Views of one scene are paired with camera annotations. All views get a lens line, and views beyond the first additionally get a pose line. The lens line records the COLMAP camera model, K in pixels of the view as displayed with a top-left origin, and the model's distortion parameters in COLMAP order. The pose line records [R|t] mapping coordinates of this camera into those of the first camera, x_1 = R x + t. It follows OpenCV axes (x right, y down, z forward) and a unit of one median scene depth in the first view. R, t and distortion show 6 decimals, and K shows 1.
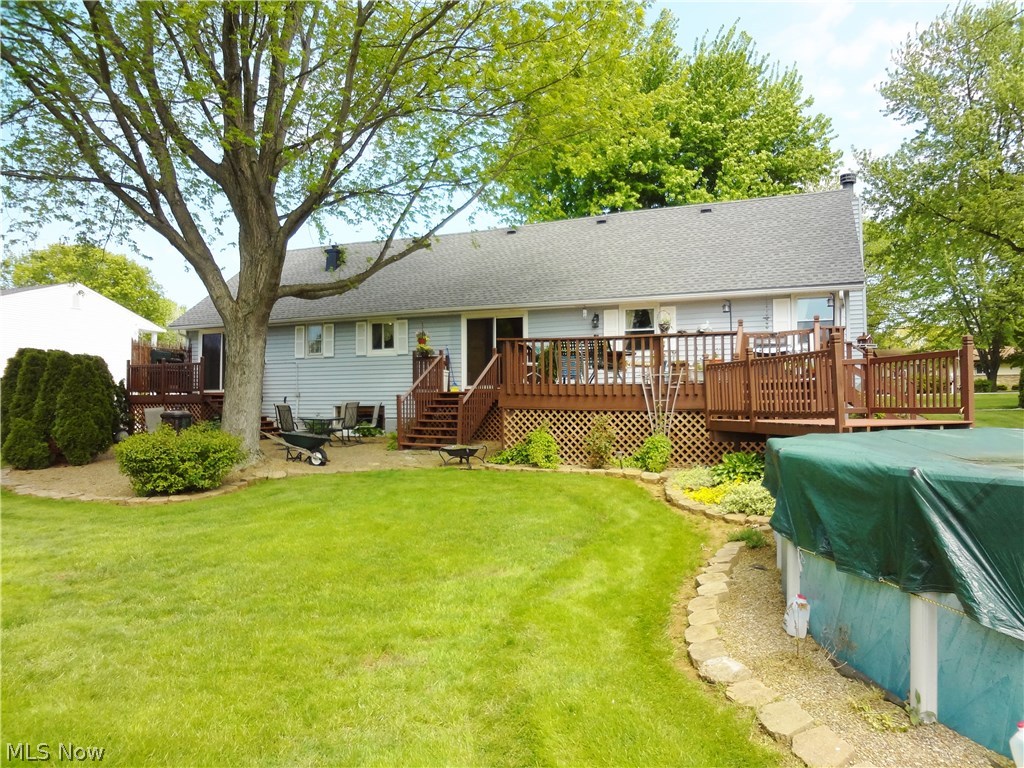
lens RADIAL K [[697.1, 0, 511.2], [0, 697.1, 383.0], [0, 0, 1]] dist [-0.030029, -0.000965]
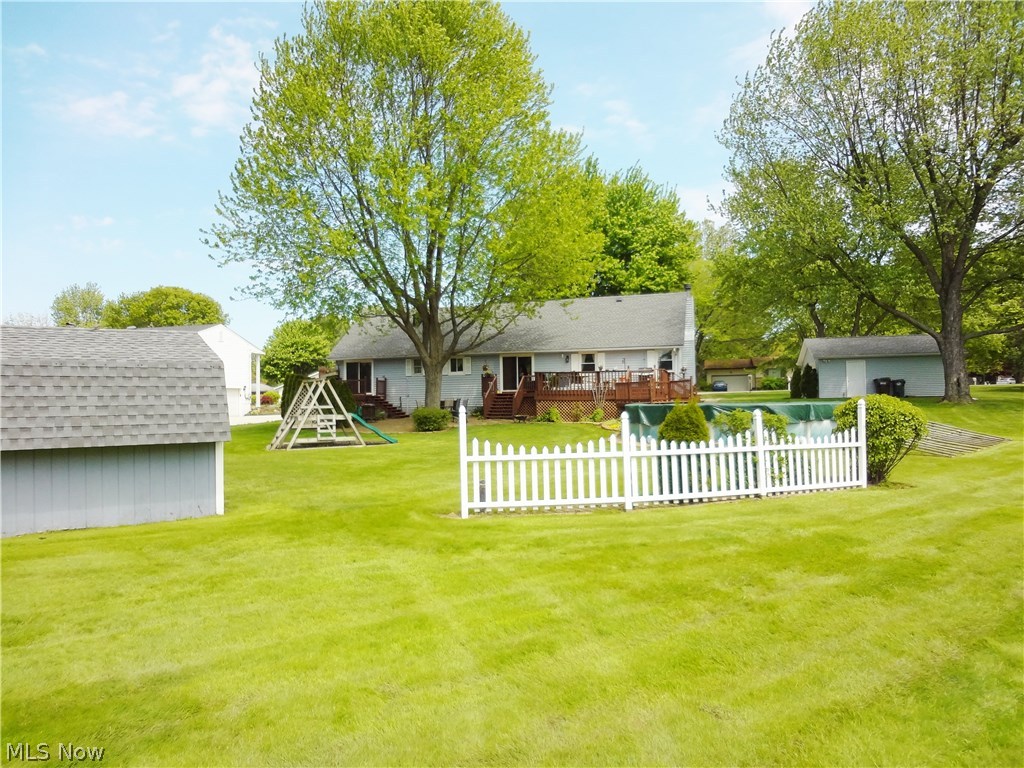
lens RADIAL K [[697.1, 0, 512.3], [0, 697.1, 382.6], [0, 0, 1]] dist [-0.030029, -0.000965]
pose [[0.994826, -0.007891, 0.101287, -0.260409], [0.007850, 0.999969, 0.000801, -0.021605], [-0.101290, -0.000002, 0.994857, -1.089546]]
